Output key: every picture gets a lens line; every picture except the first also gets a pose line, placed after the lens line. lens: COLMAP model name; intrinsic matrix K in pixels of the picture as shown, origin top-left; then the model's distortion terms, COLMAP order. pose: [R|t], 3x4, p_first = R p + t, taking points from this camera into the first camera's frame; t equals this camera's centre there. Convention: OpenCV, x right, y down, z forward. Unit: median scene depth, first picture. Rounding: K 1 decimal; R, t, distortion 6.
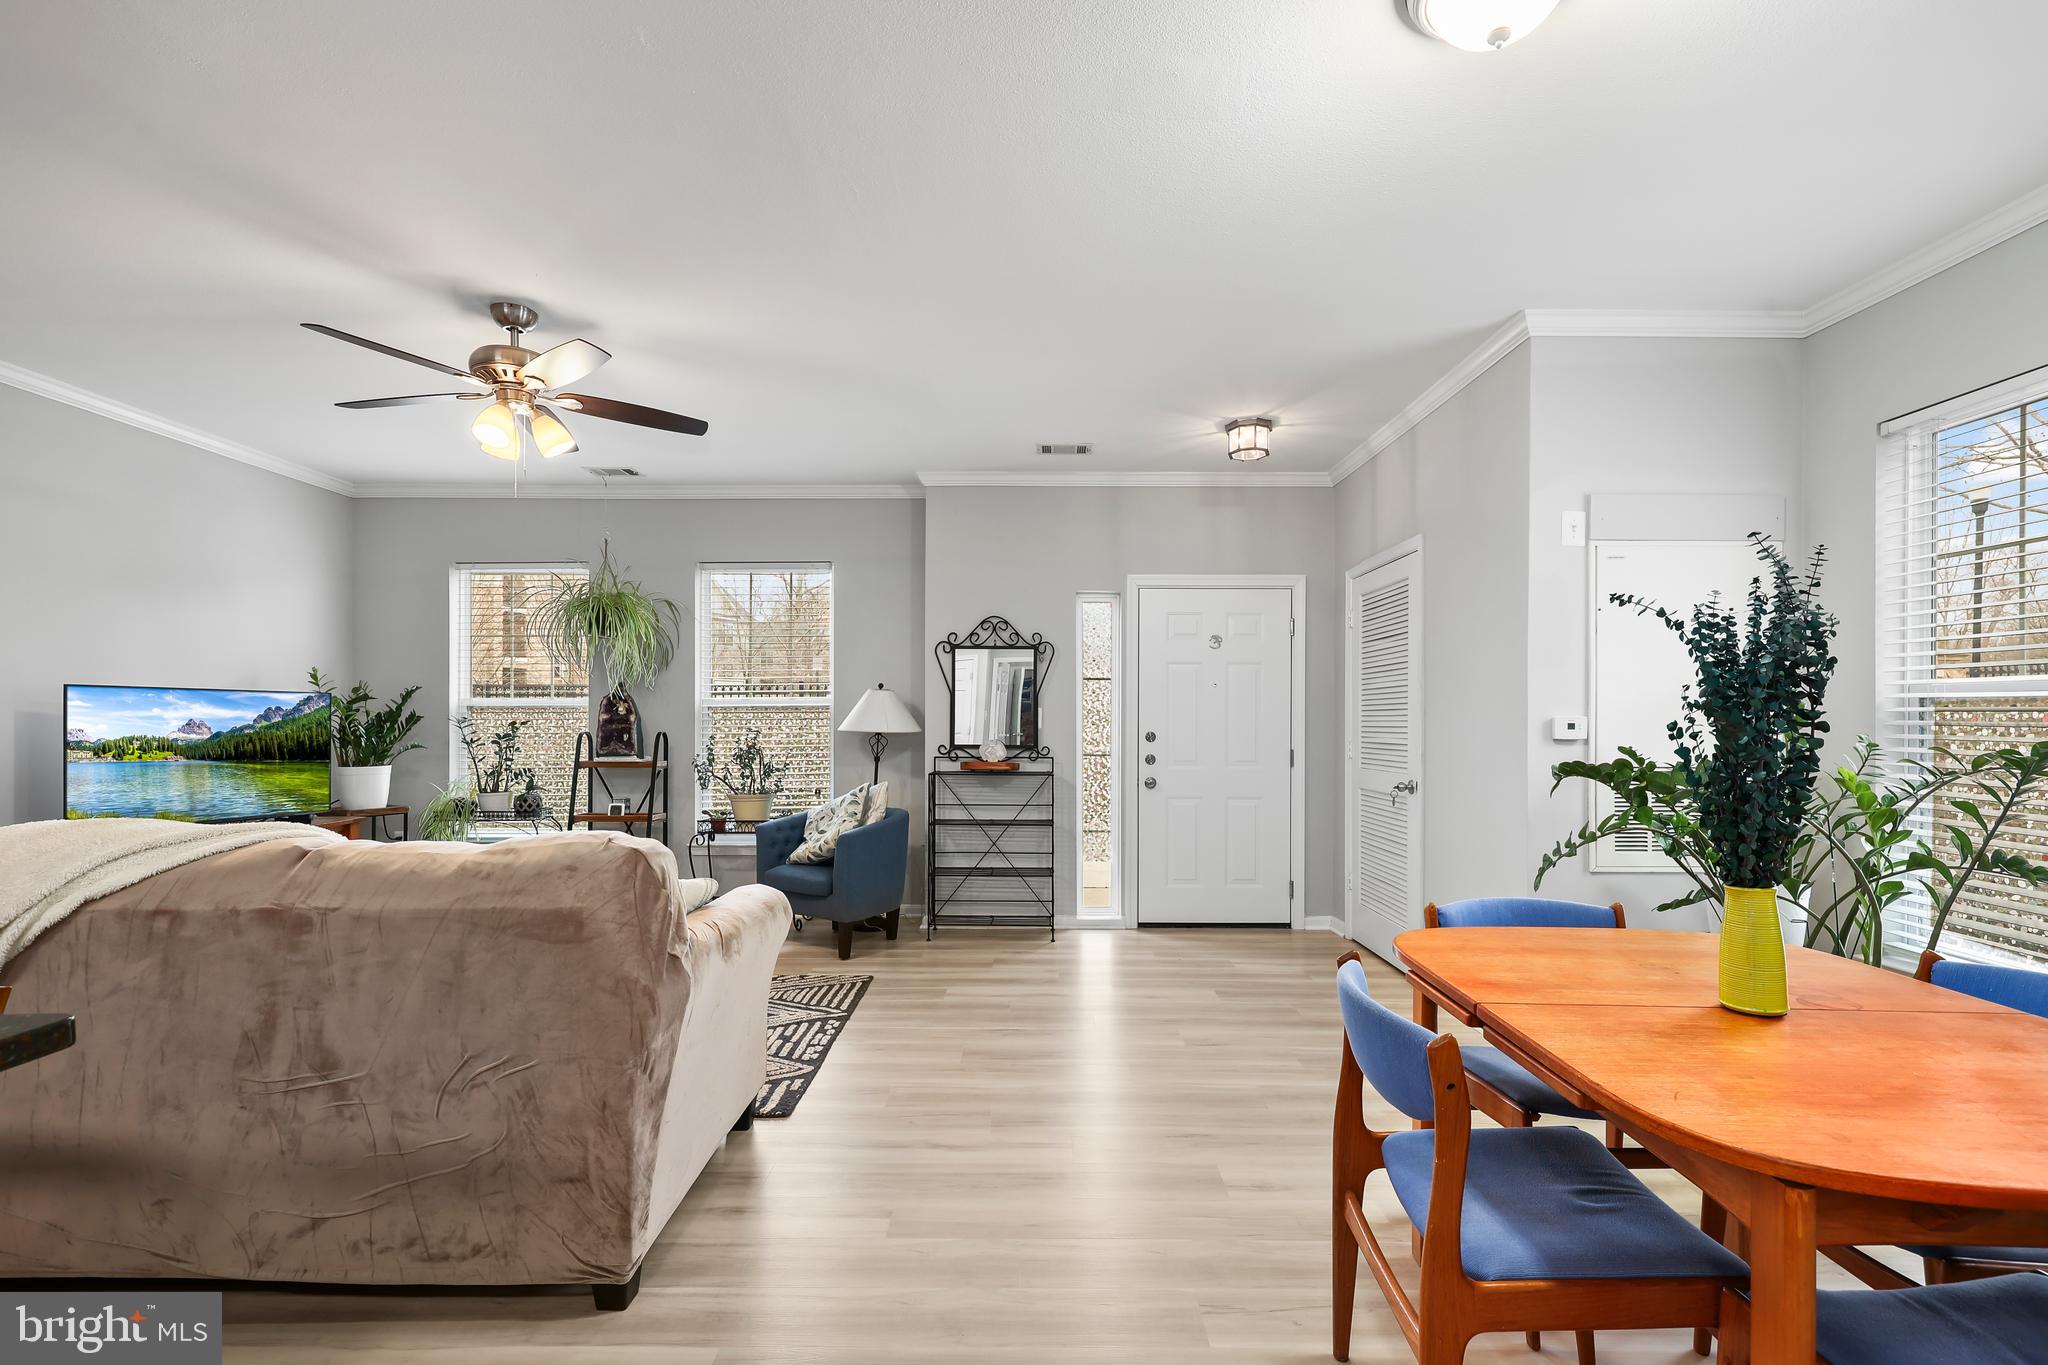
lens RADIAL K [[918.0, 0, 1028.6], [0, 918.0, 721.9], [0, 0, 1]] dist [0.001001, 0.000098]
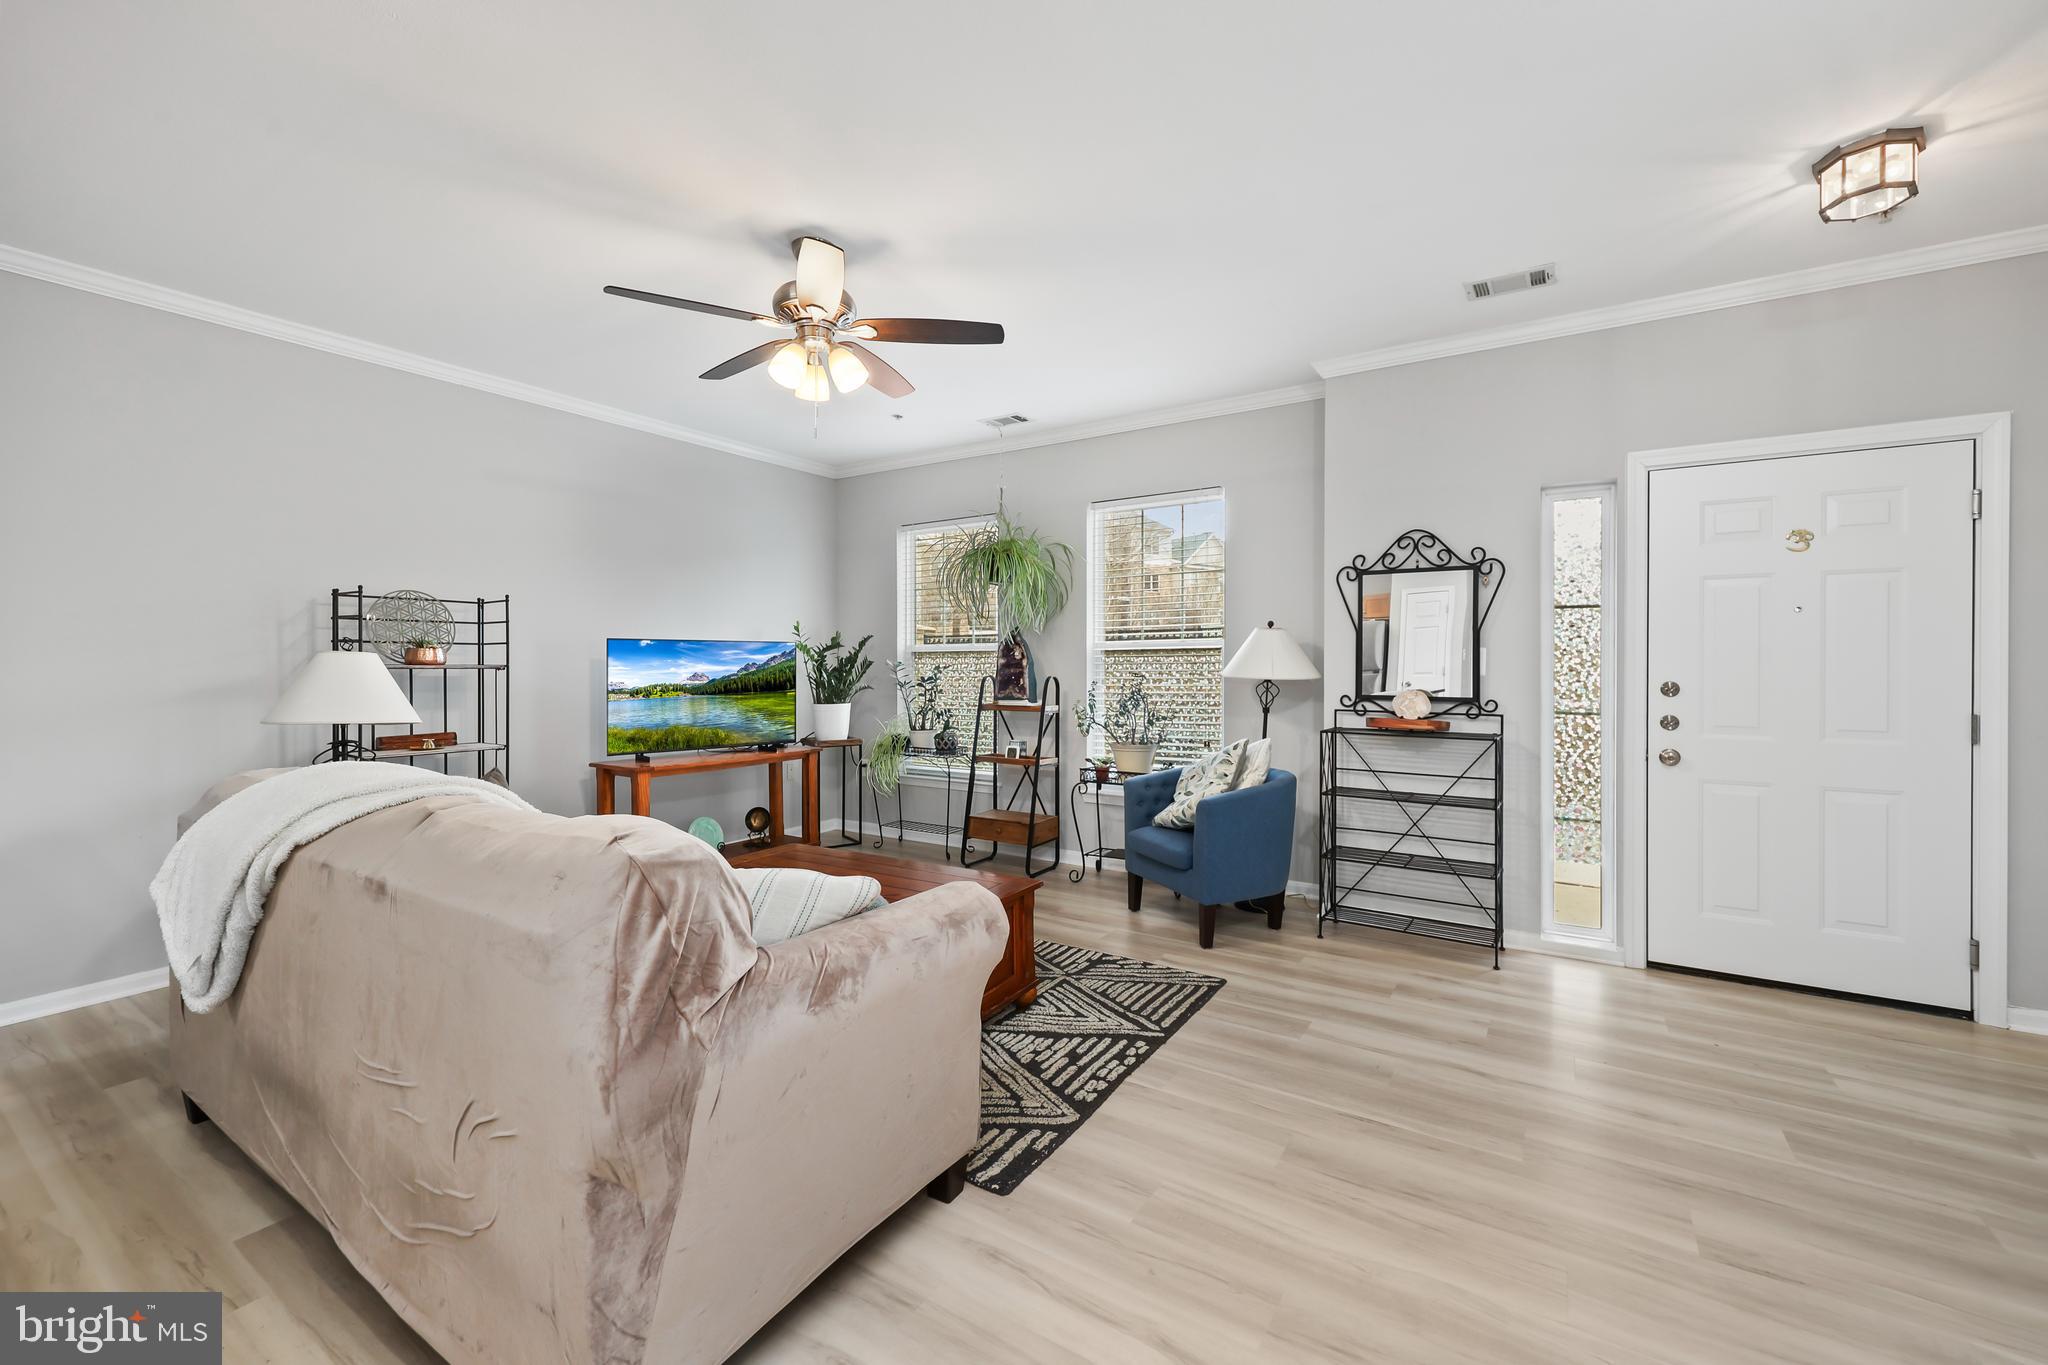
lens RADIAL K [[833.5, 0, 1027.0], [0, 833.5, 663.9], [0, 0, 1]] dist [0.001166, 0.000005]
pose [[0.843746, -0.000895, -0.536741, 0.064573], [0.001559, 0.999998, 0.000783, -0.003388], [0.536740, -0.001498, 0.843747, 0.234400]]
